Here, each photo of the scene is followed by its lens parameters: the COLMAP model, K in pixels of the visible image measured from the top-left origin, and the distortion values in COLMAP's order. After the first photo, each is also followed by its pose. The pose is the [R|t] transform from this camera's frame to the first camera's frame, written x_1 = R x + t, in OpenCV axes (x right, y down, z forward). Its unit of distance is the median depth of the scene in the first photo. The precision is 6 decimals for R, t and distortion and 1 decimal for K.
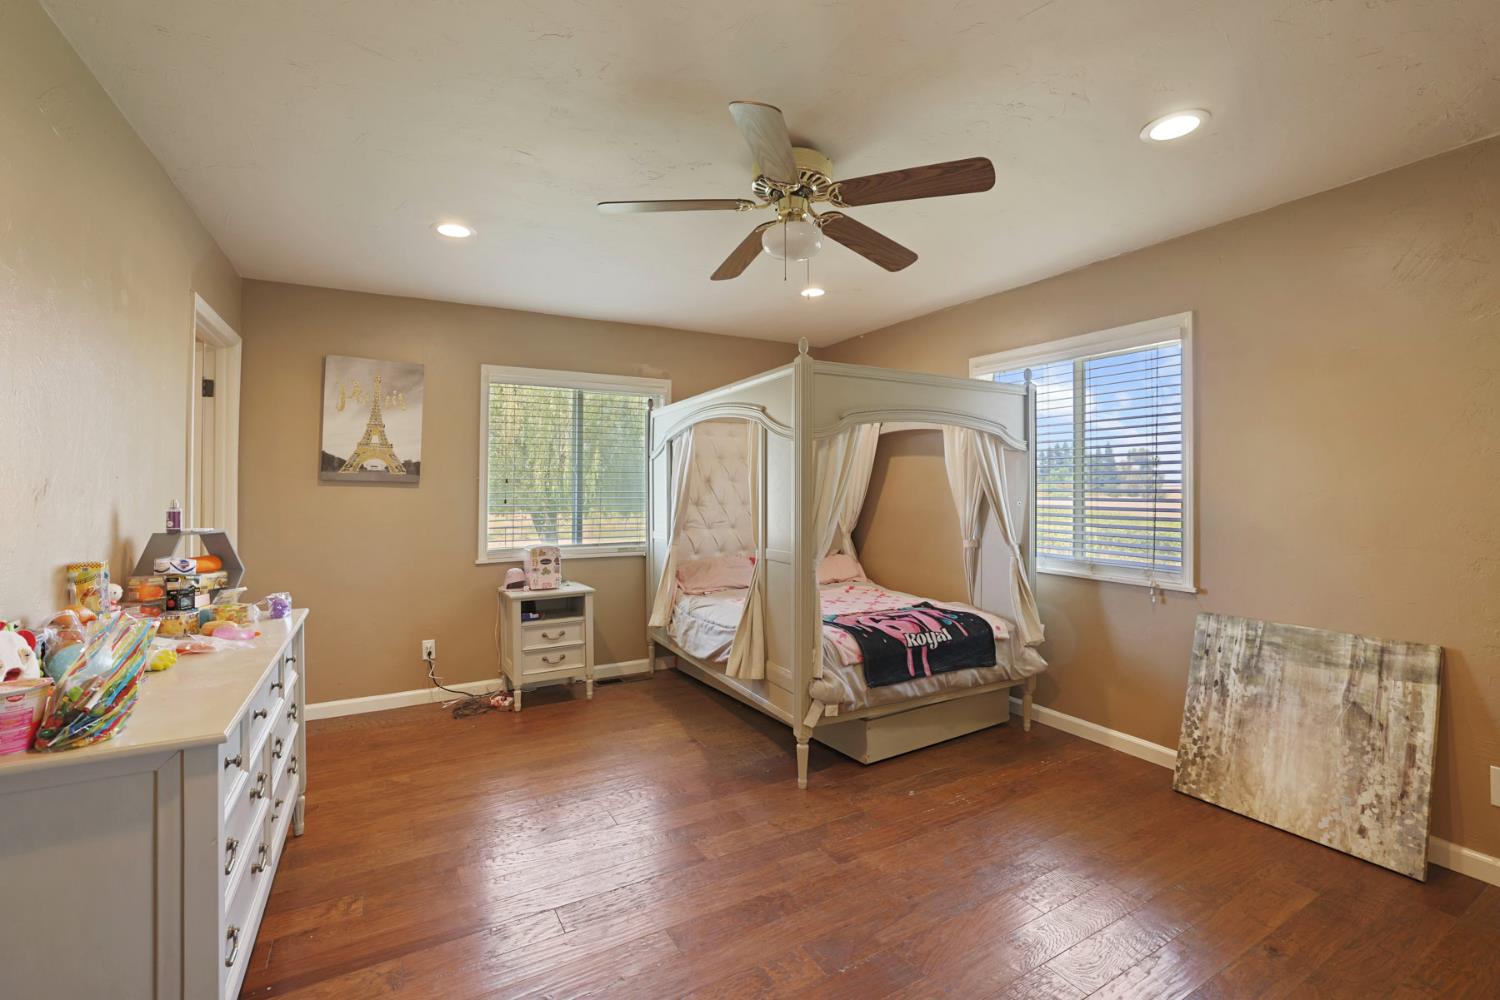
lens RADIAL K [[647.8, 0, 753.7], [0, 647.8, 489.2], [0, 0, 1]] dist [-0.004912, 0.000343]
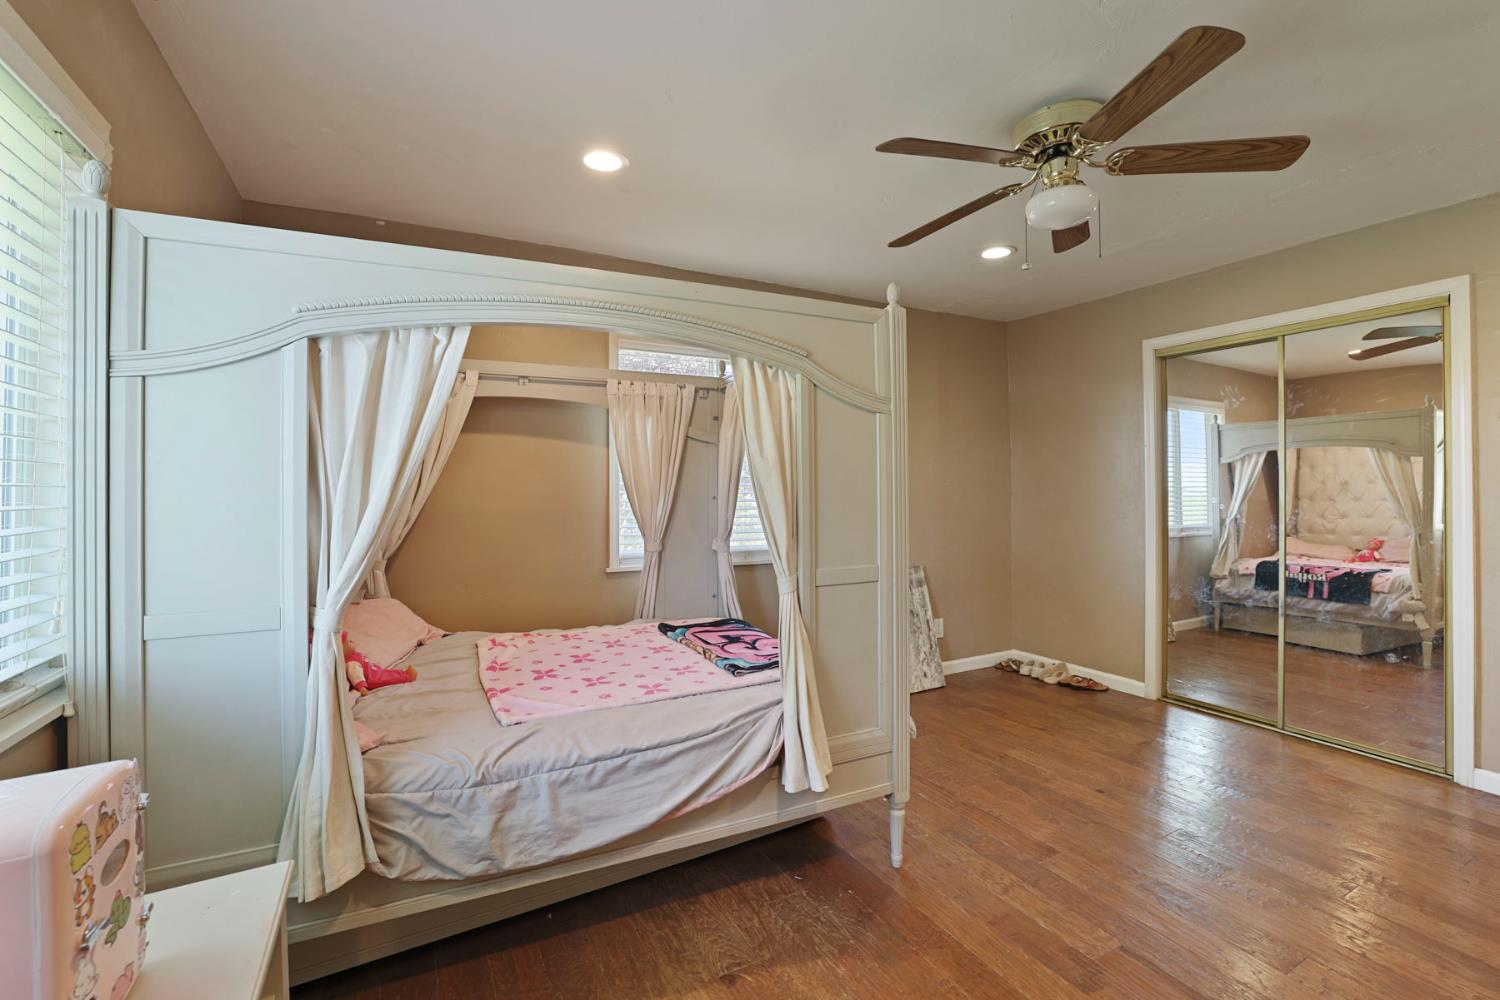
lens RADIAL K [[647.8, 0, 751.4], [0, 647.8, 496.6], [0, 0, 1]] dist [-0.004912, 0.000343]
pose [[0.028957, -0.009013, 0.999540, -0.740196], [0.002301, 0.999957, 0.008950, 0.015173], [-0.999578, 0.002041, 0.028977, 1.222637]]
